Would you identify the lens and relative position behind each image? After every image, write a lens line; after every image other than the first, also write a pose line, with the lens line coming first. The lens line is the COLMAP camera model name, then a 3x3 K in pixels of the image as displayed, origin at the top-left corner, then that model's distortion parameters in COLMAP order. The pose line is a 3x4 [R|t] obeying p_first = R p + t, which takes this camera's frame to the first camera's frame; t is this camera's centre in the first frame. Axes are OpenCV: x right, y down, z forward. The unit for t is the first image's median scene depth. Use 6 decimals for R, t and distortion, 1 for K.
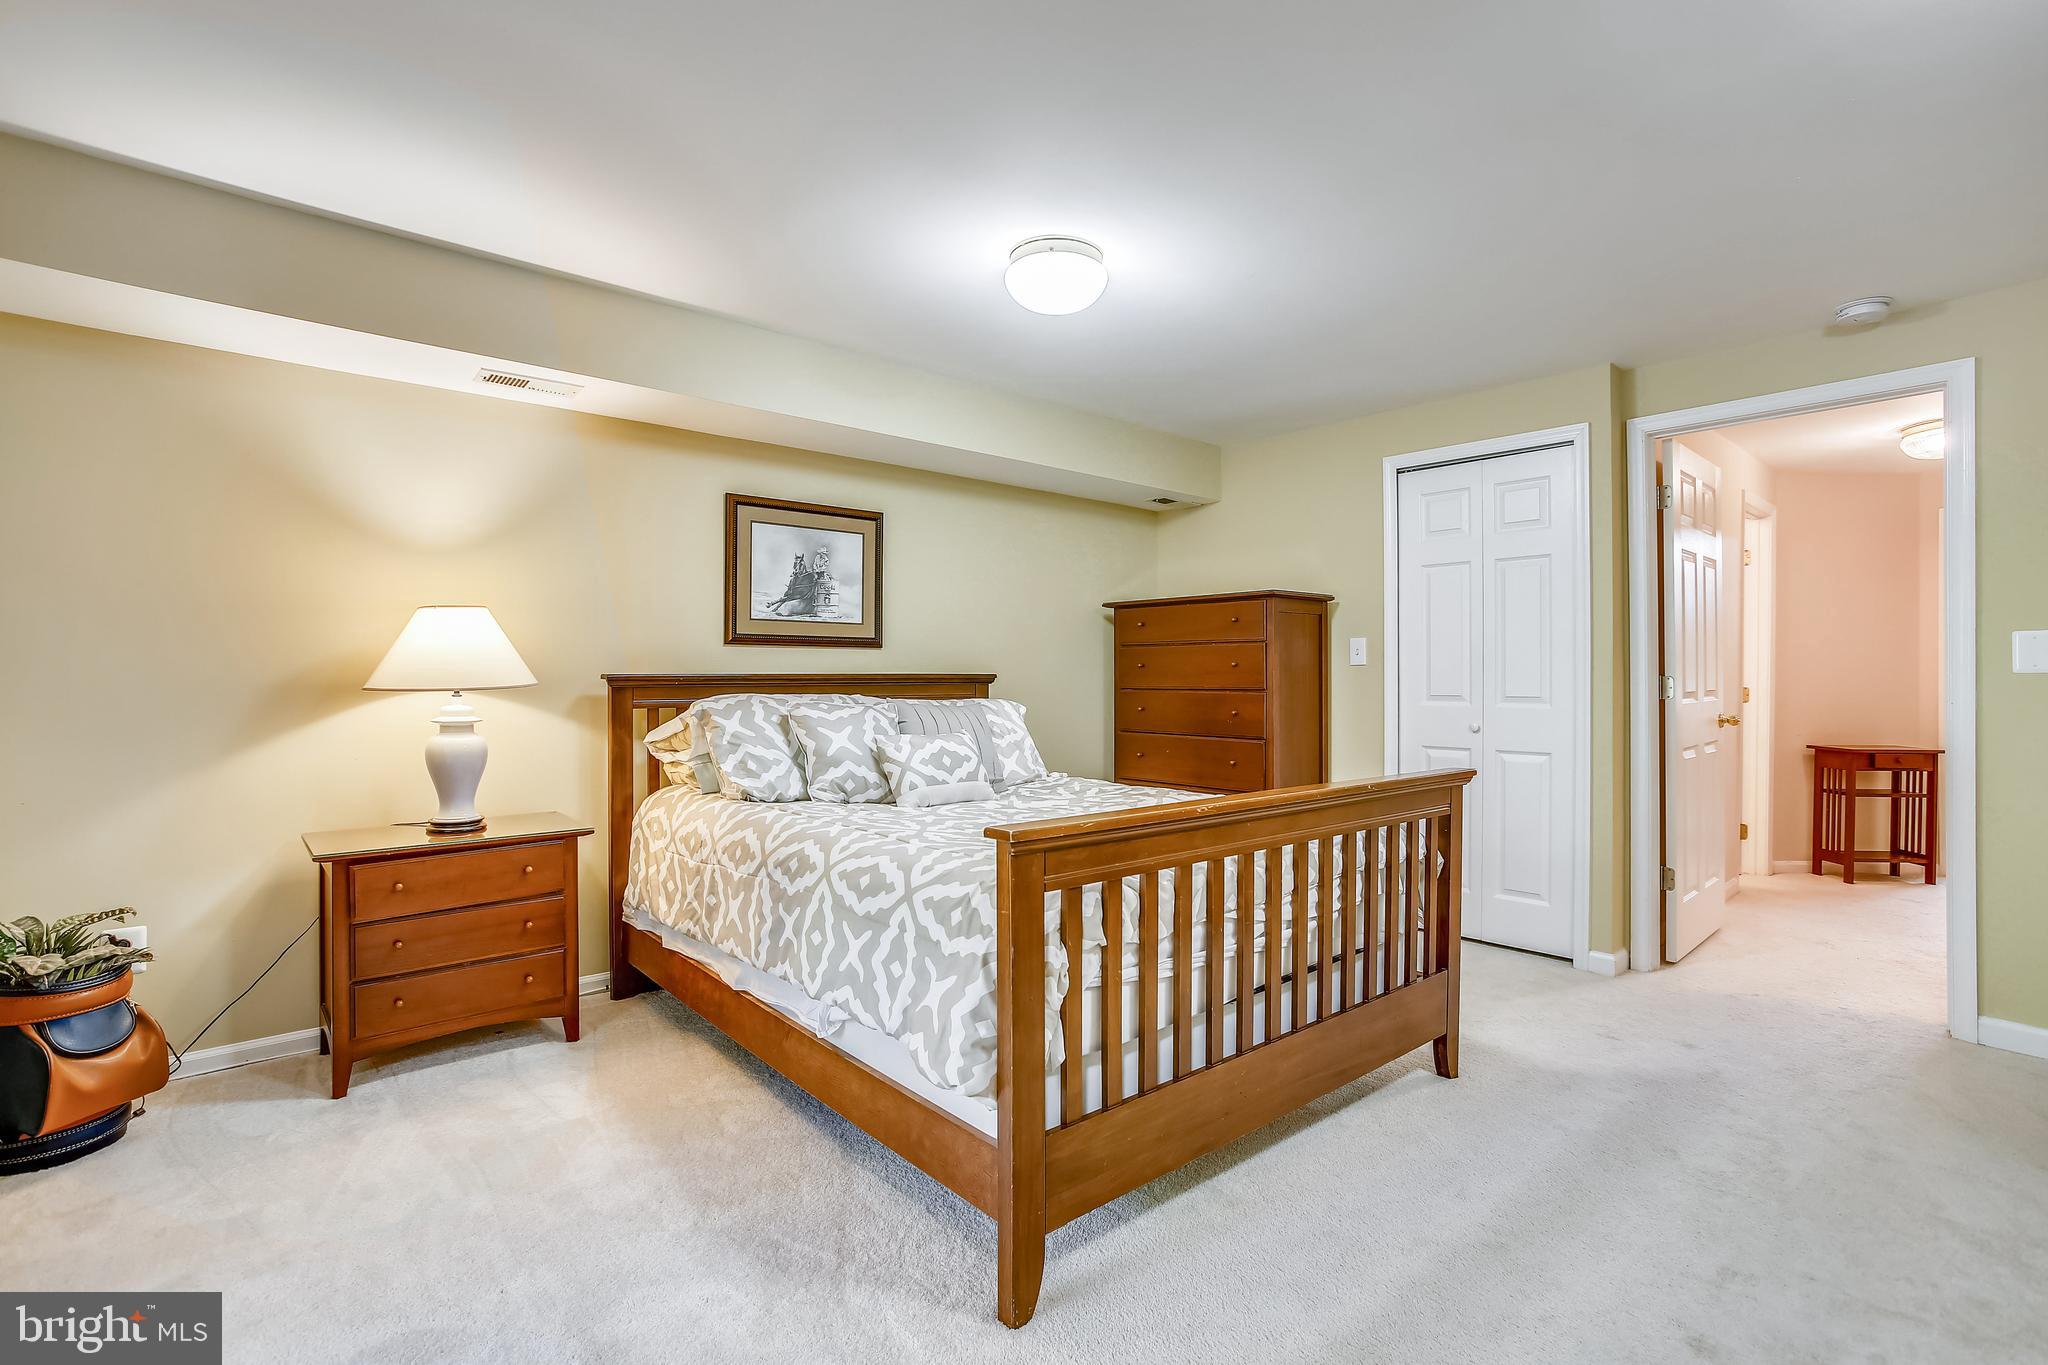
lens RADIAL K [[936.9, 0, 1004.8], [0, 936.9, 687.8], [0, 0, 1]] dist [-0.056401, 0.028580]
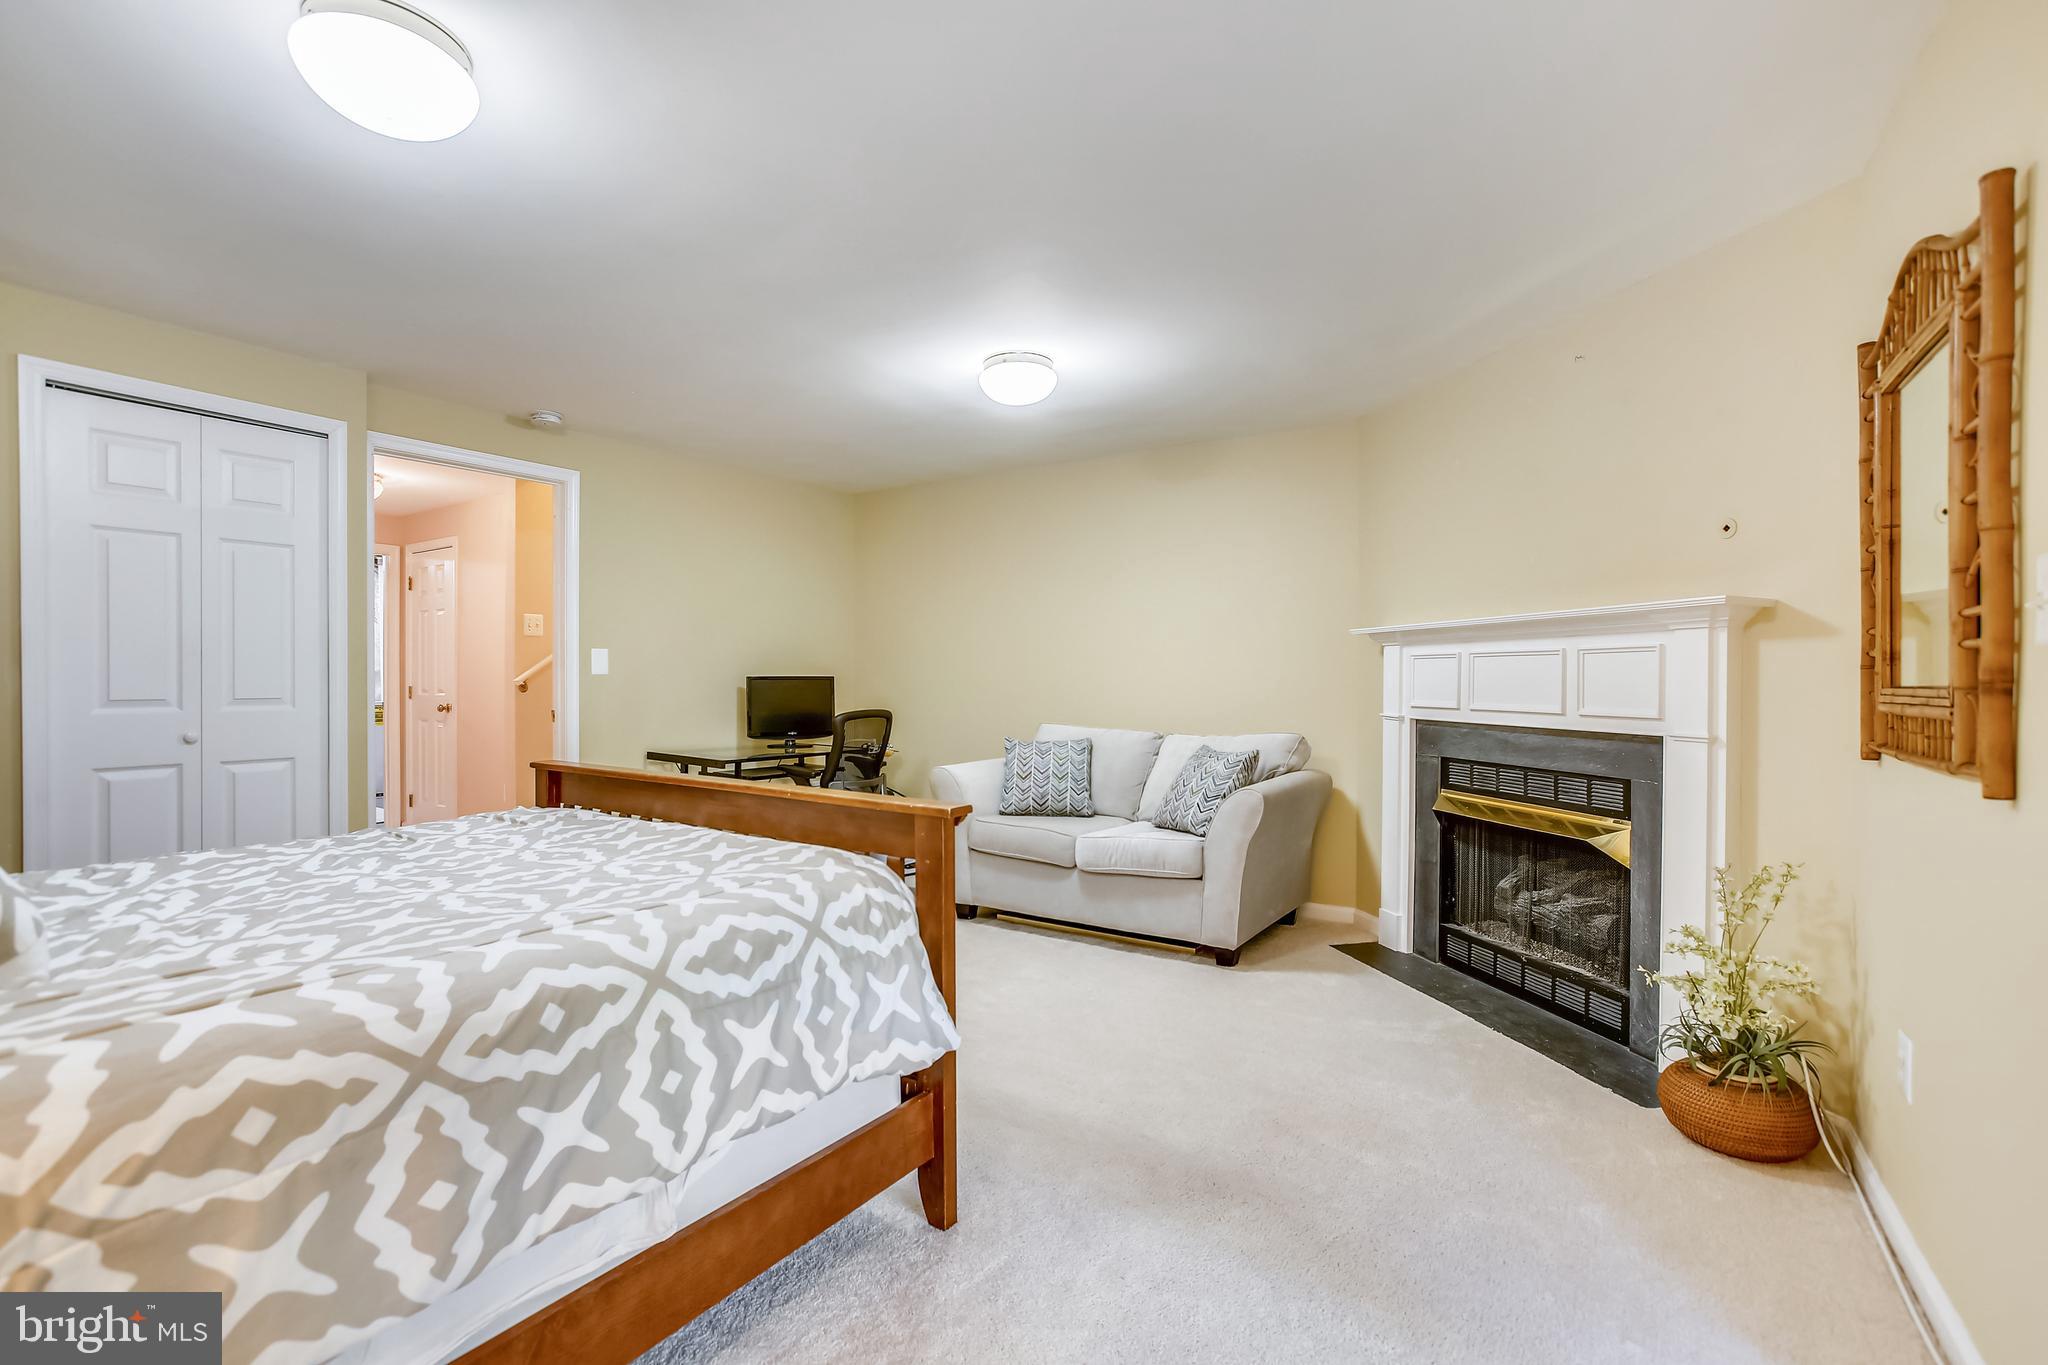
lens RADIAL K [[940.7, 0, 1024.0], [0, 940.7, 682.5], [0, 0, 1]] dist [0.003052, 0.000523]
pose [[-0.272613, -0.008501, 0.962086, -0.393138], [0.000841, 0.999958, 0.009074, -0.010126], [-0.962123, 0.003282, -0.272594, 0.403017]]
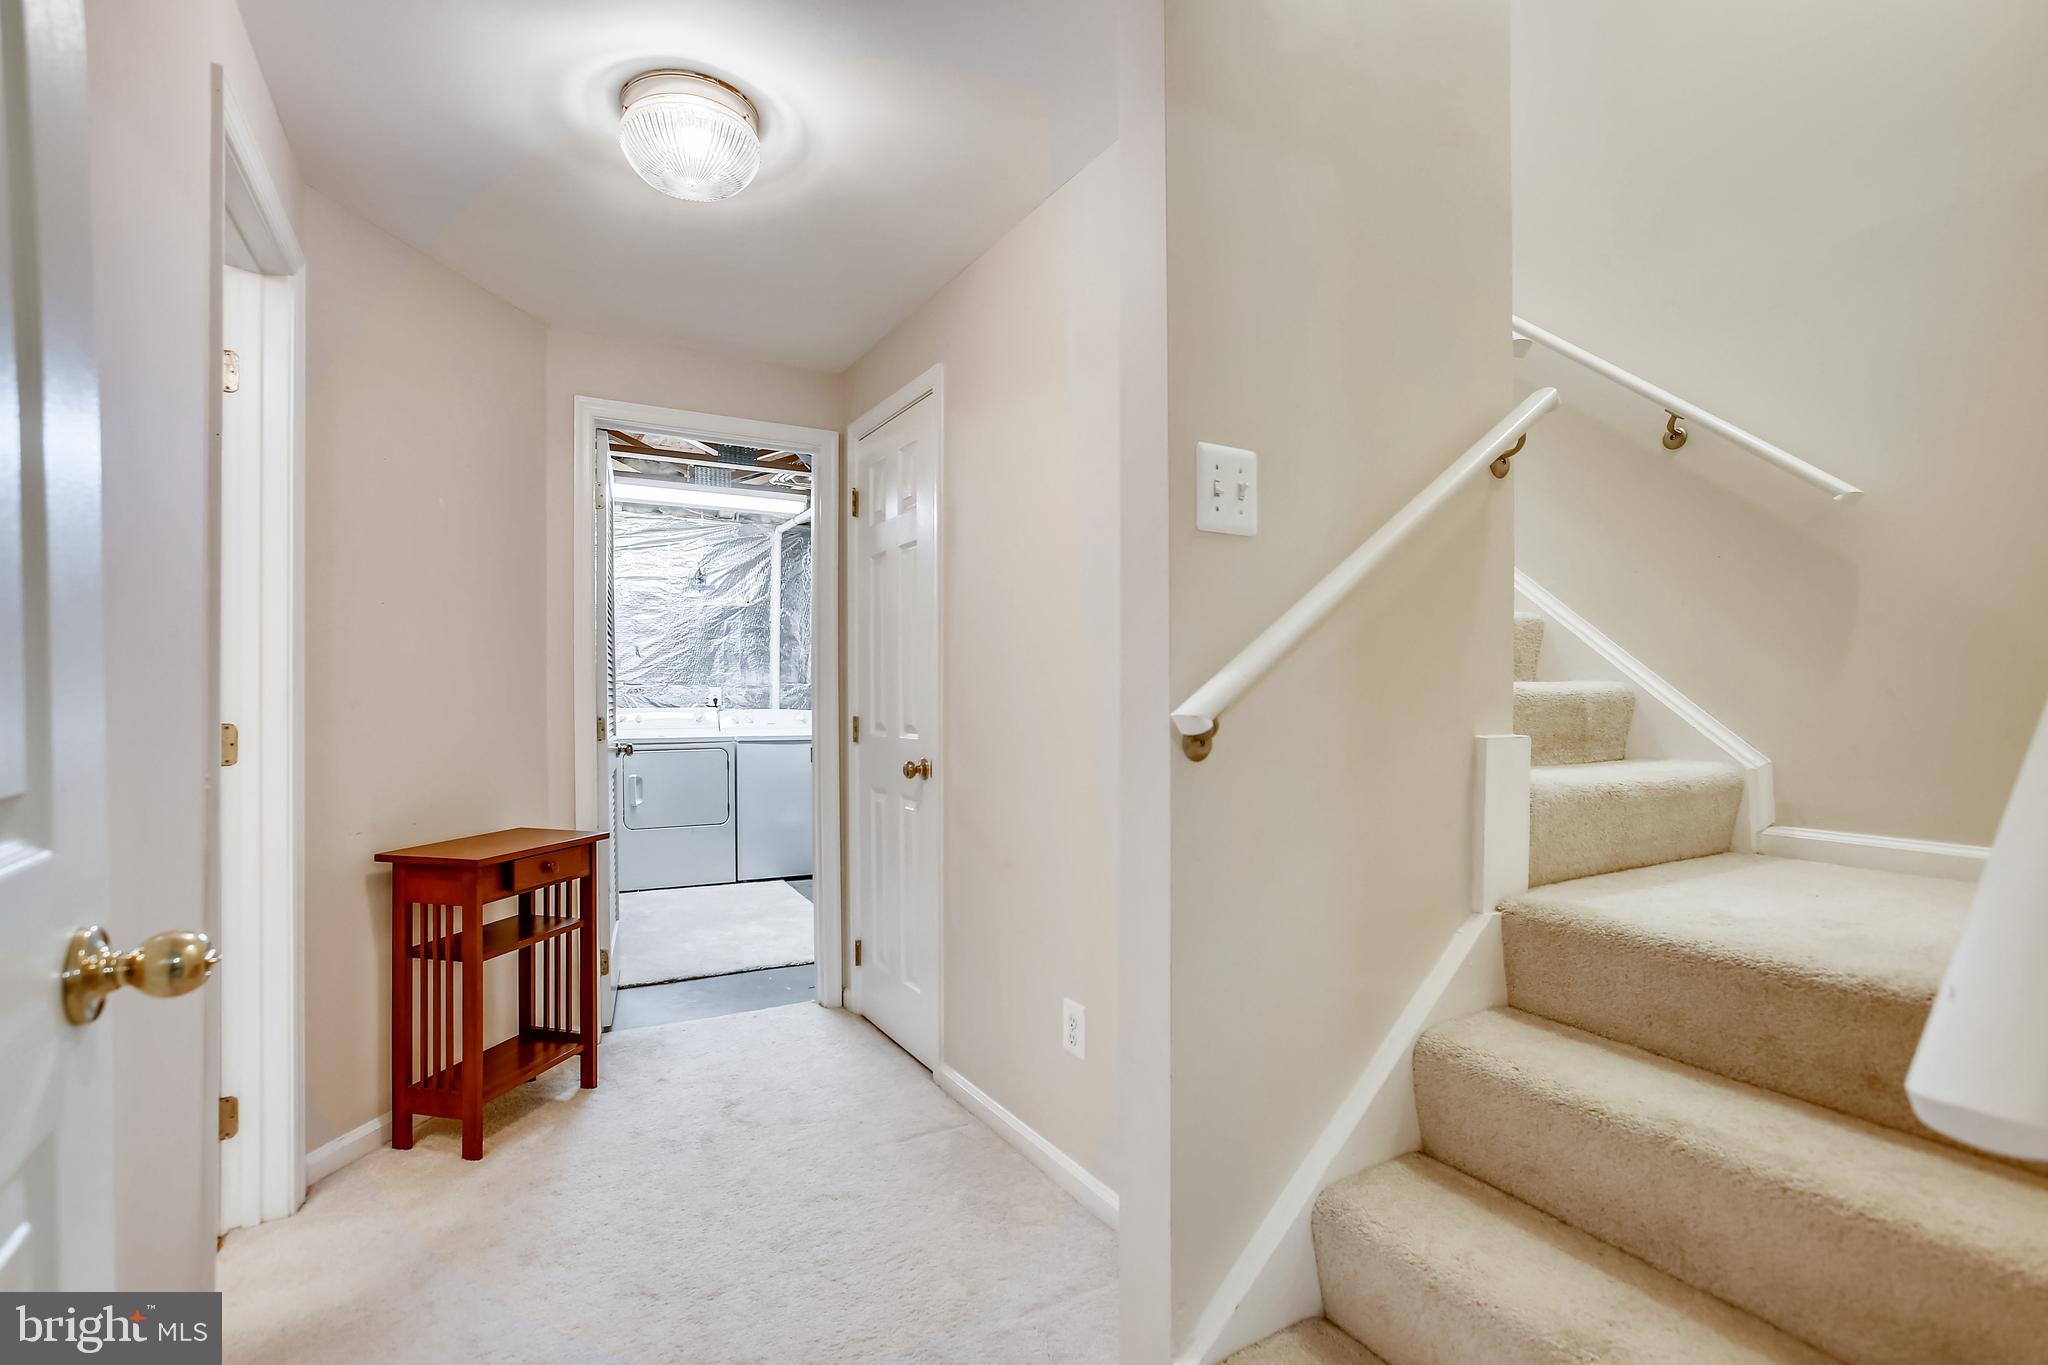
lens RADIAL K [[936.9, 0, 1004.8], [0, 936.9, 687.8], [0, 0, 1]] dist [-0.056401, 0.028580]
pose [[0.177554, 0.000963, 0.984111, 0.538417], [0.009095, 0.999955, -0.002620, -0.009889], [-0.984069, 0.009416, 0.177537, 0.668566]]
